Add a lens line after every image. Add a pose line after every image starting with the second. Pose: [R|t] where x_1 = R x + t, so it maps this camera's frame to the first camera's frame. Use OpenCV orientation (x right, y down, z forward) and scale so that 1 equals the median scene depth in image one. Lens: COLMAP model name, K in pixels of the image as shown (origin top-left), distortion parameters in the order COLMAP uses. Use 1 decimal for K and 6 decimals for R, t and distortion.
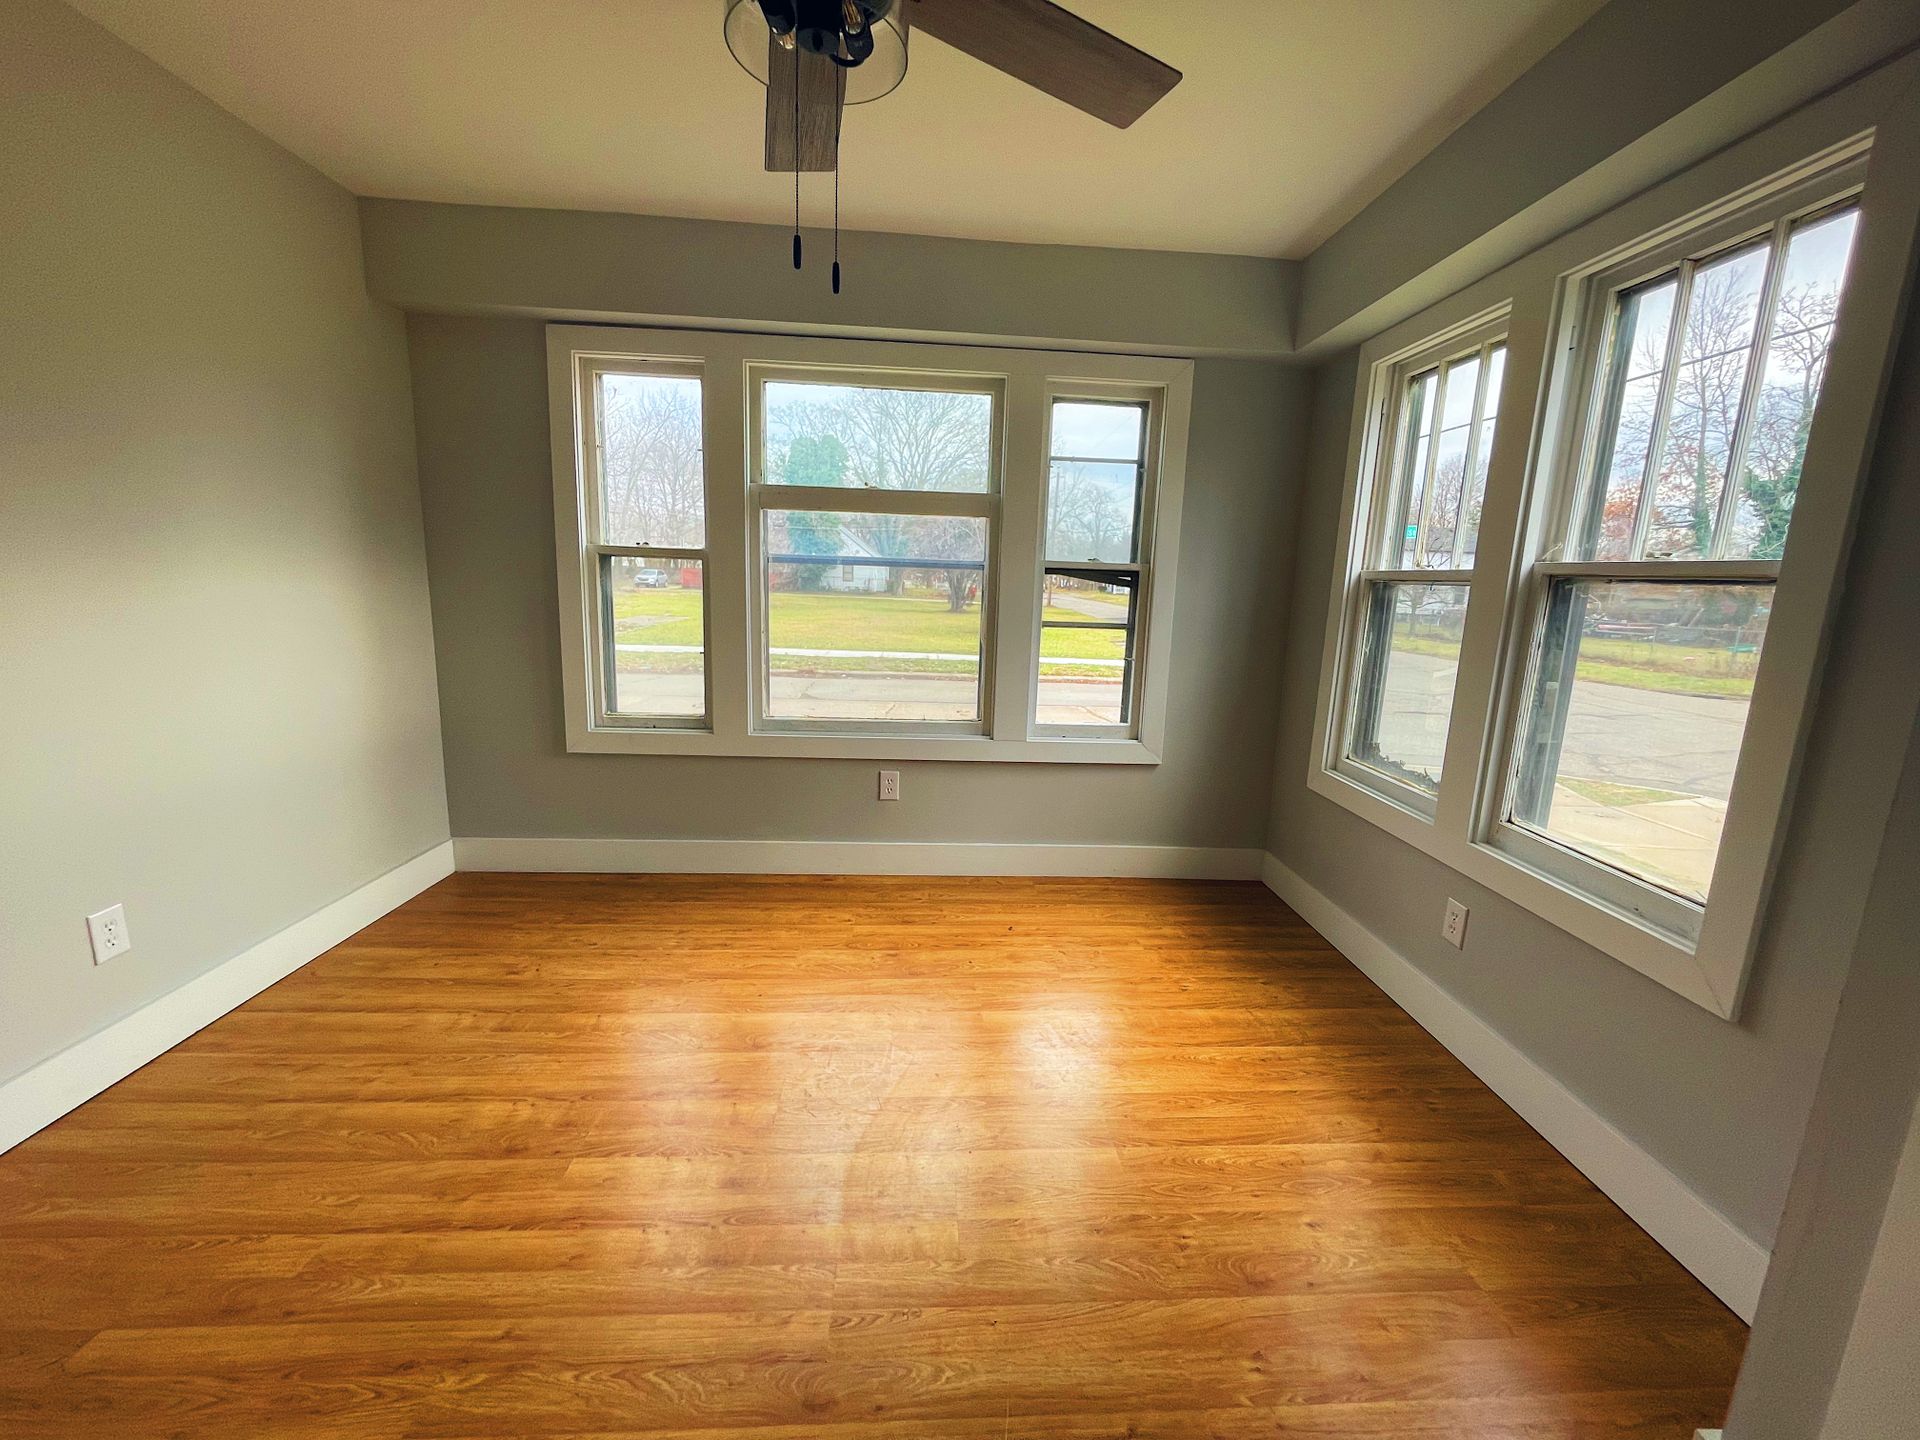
lens RADIAL K [[777.5, 0, 964.8], [0, 777.5, 712.3], [0, 0, 1]] dist [-0.003054, -0.000265]
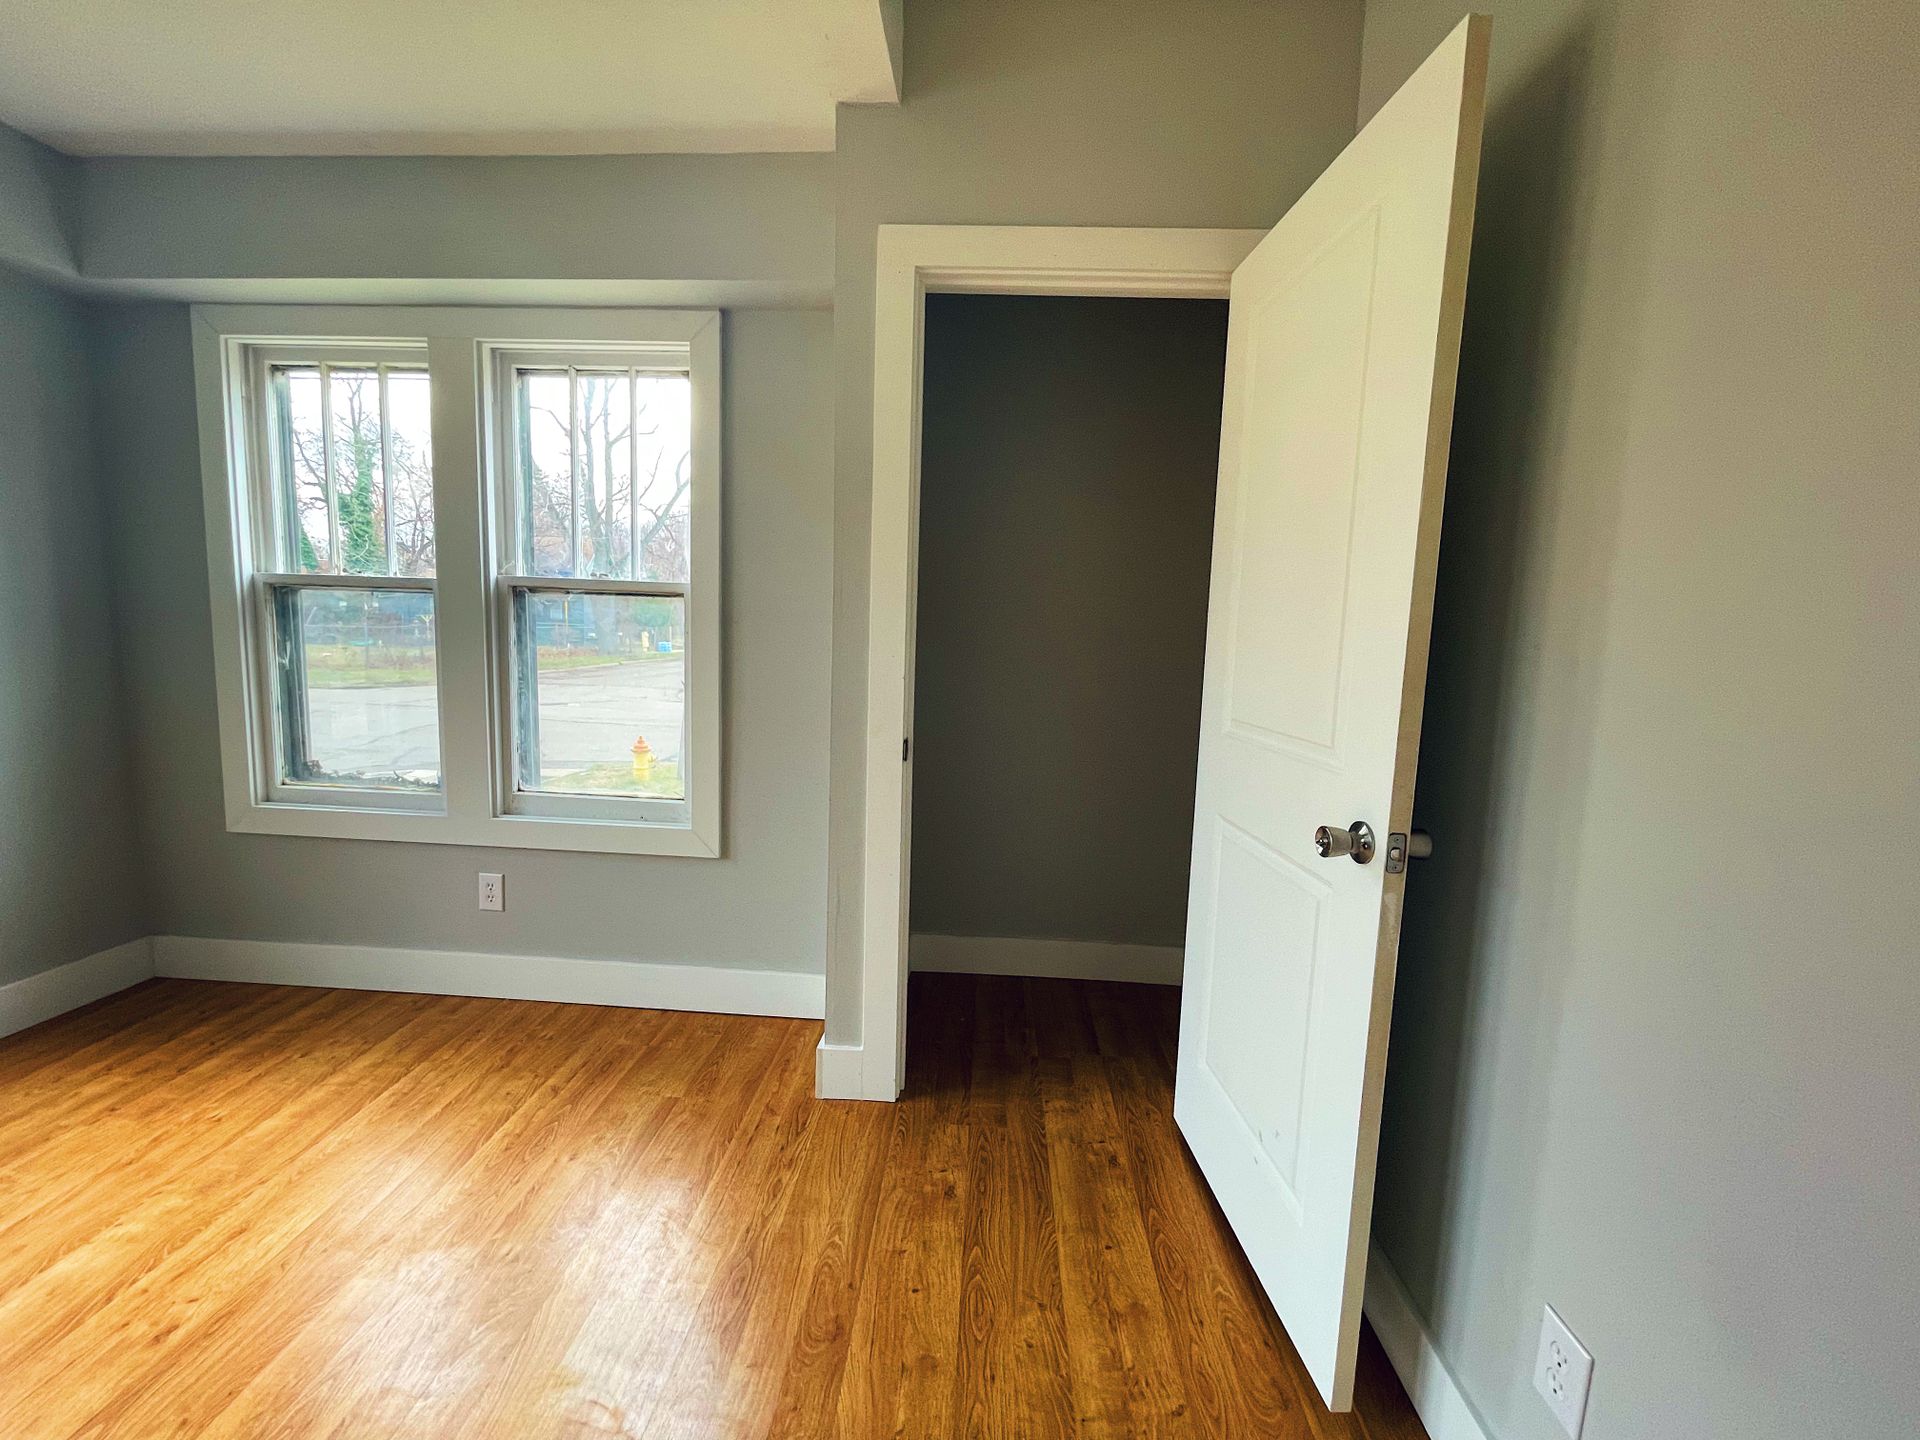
lens RADIAL K [[777.5, 0, 964.8], [0, 777.5, 712.3], [0, 0, 1]] dist [-0.003054, -0.000265]
pose [[0.098381, -0.141727, 0.985005, -0.354289], [0.139666, 0.981976, 0.127342, -0.031372], [-0.985299, 0.125044, 0.116403, 0.146838]]
